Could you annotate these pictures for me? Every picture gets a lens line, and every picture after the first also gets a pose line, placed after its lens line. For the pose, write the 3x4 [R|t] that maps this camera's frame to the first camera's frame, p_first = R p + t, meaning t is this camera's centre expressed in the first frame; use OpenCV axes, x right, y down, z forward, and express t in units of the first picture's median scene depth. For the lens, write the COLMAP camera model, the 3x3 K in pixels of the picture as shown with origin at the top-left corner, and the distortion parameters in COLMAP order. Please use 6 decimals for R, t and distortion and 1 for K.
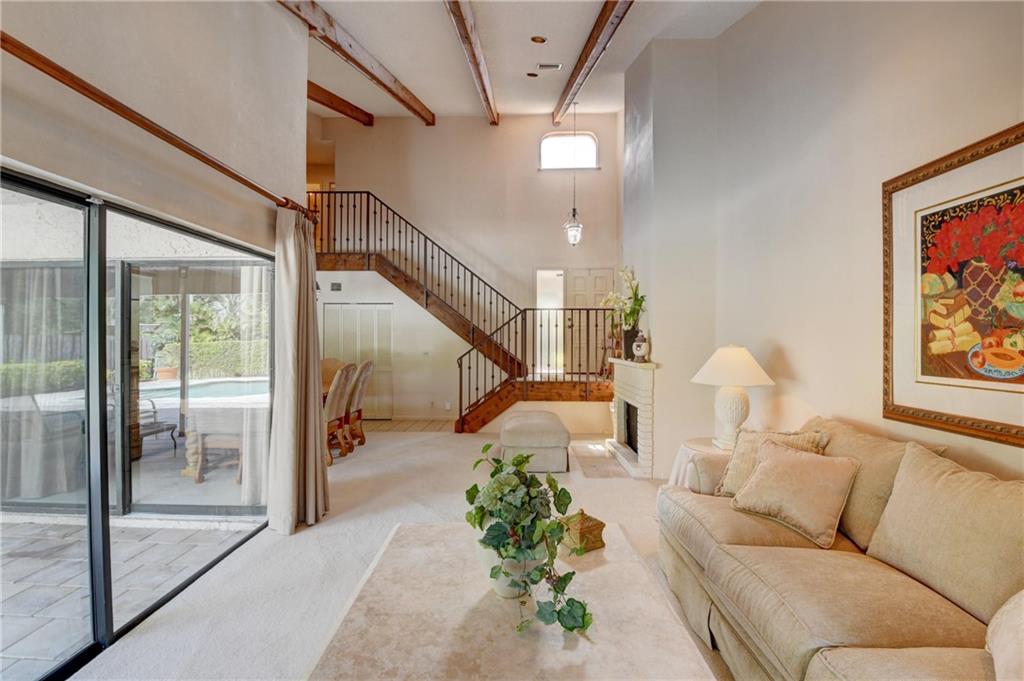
lens RADIAL K [[447.1, 0, 512.0], [0, 447.1, 340.5], [0, 0, 1]] dist [0.001694, -0.023175]
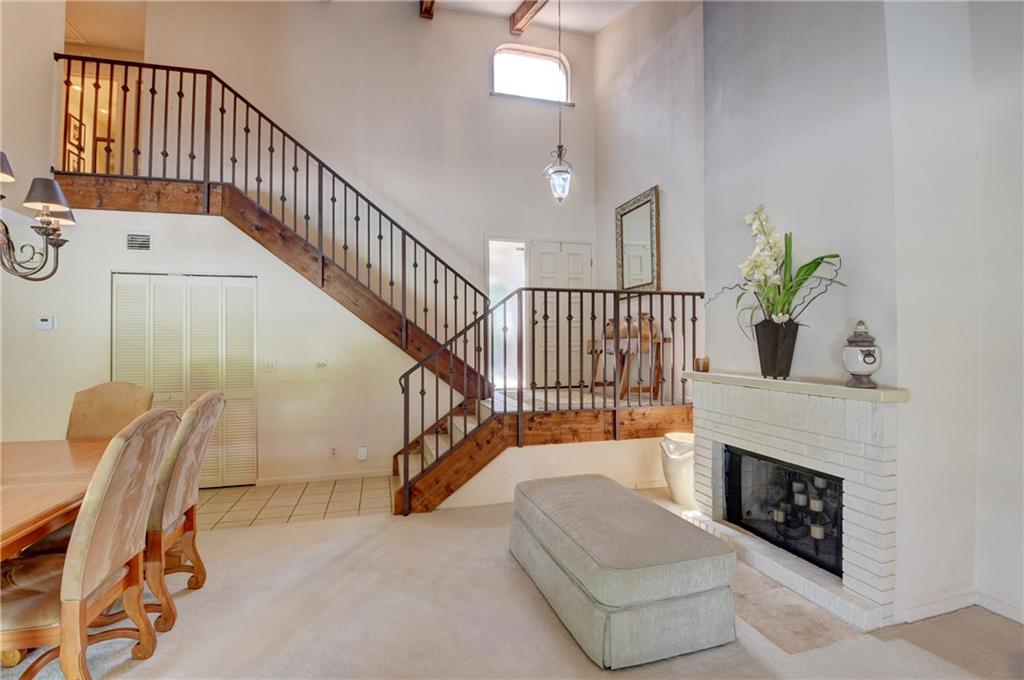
lens RADIAL K [[447.1, 0, 512.0], [0, 447.1, 340.0], [0, 0, 1]] dist [0.001694, -0.023175]
pose [[0.955761, -0.002741, 0.294133, -0.127887], [0.003624, 0.999990, -0.002458, -0.001329], [-0.294123, 0.003415, 0.955761, 0.378623]]
